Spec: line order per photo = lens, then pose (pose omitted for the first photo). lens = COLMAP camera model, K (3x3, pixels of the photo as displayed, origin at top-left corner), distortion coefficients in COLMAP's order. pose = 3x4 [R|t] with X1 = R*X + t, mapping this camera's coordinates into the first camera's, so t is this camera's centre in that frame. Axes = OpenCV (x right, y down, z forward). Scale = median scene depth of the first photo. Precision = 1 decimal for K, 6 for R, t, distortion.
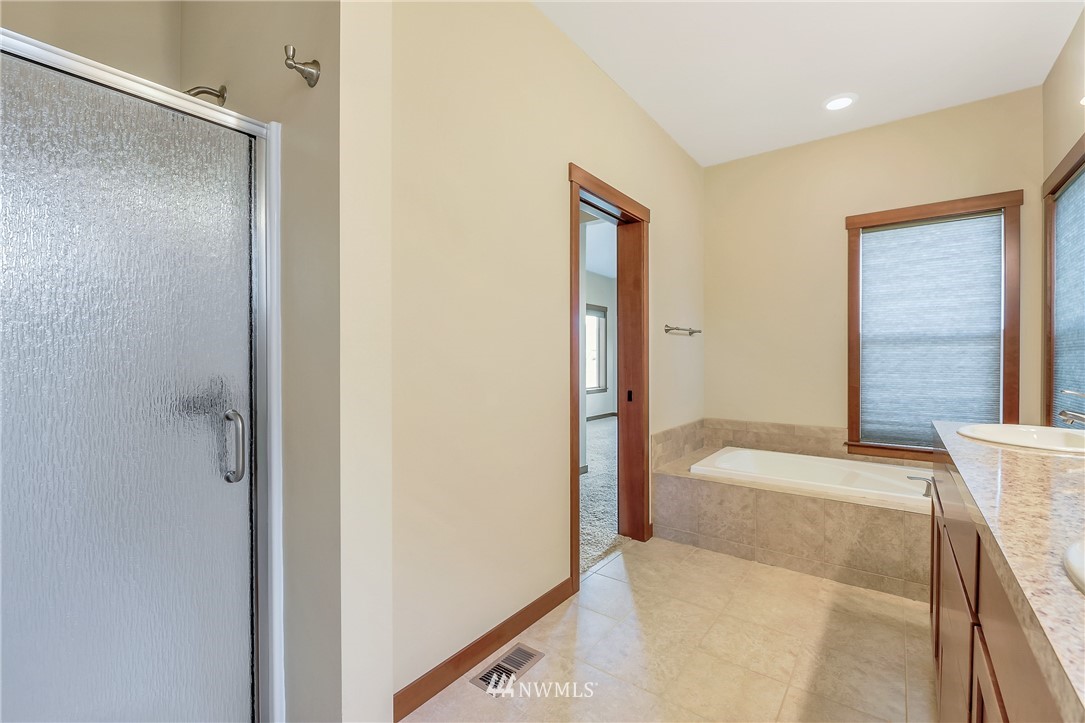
lens RADIAL K [[460.8, 0, 546.2], [0, 460.8, 362.0], [0, 0, 1]] dist [-0.002822, -0.000705]
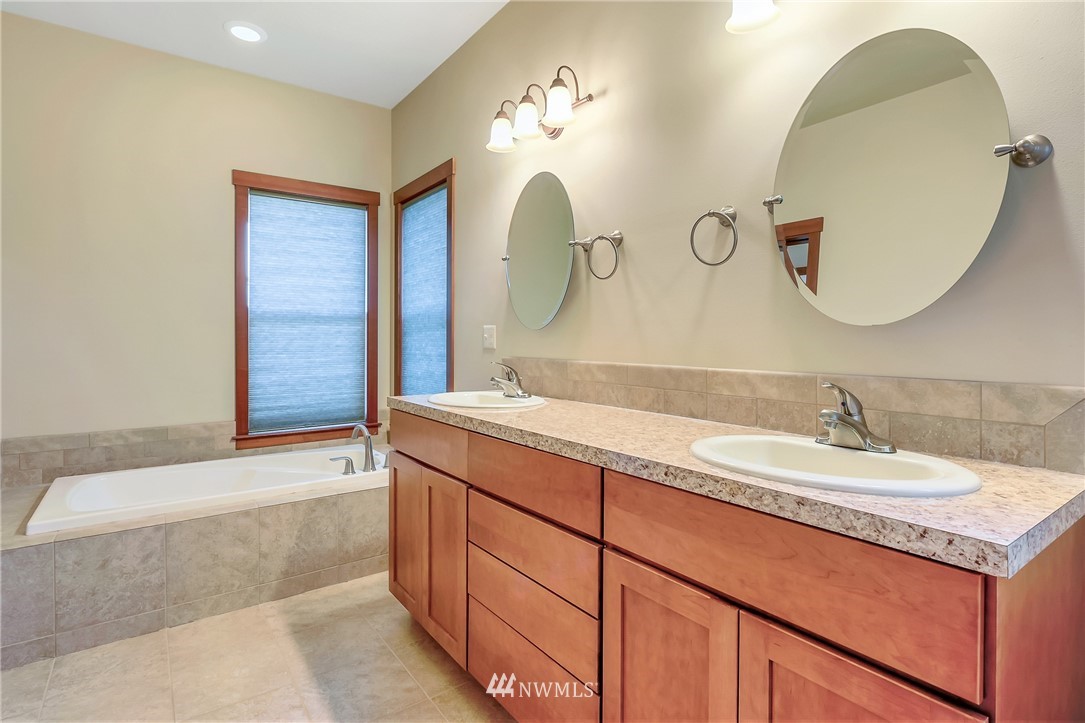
lens RADIAL K [[540.1, 0, 539.6], [0, 540.1, 340.1], [0, 0, 1]] dist [-0.000287, -0.001493]
pose [[0.295965, -0.002844, 0.955195, -0.150024], [0.007099, 0.999974, 0.000778, -0.000177], [-0.955172, 0.006551, 0.295978, 0.204423]]
